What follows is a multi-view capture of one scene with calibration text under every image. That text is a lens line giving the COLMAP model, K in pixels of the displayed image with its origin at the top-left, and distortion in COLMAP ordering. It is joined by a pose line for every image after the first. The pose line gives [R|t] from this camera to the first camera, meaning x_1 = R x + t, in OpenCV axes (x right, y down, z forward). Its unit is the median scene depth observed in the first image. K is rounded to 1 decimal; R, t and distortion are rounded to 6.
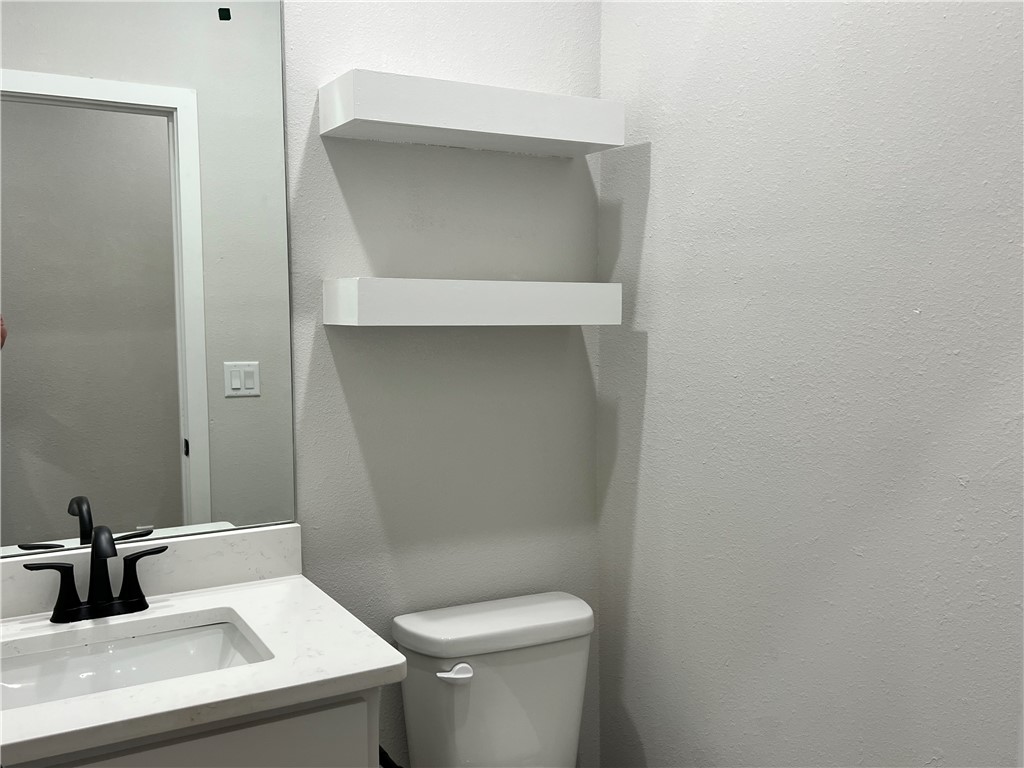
lens RADIAL K [[953.9, 0, 510.6], [0, 953.9, 394.5], [0, 0, 1]] dist [0.103843, -0.157175]
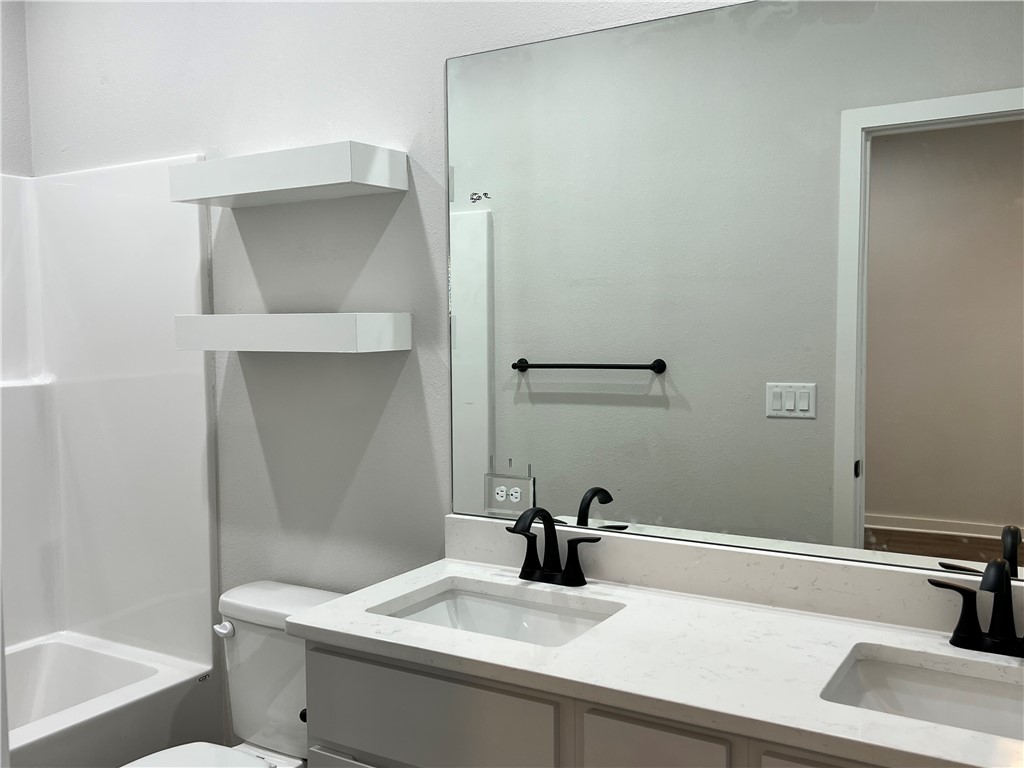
lens RADIAL K [[953.9, 0, 510.6], [0, 953.9, 394.5], [0, 0, 1]] dist [0.103843, -0.157175]
pose [[0.469286, 0.051465, -0.881545, 0.462162], [-0.072324, 0.997186, 0.019715, -0.021026], [0.880079, 0.054505, 0.471688, 0.288363]]
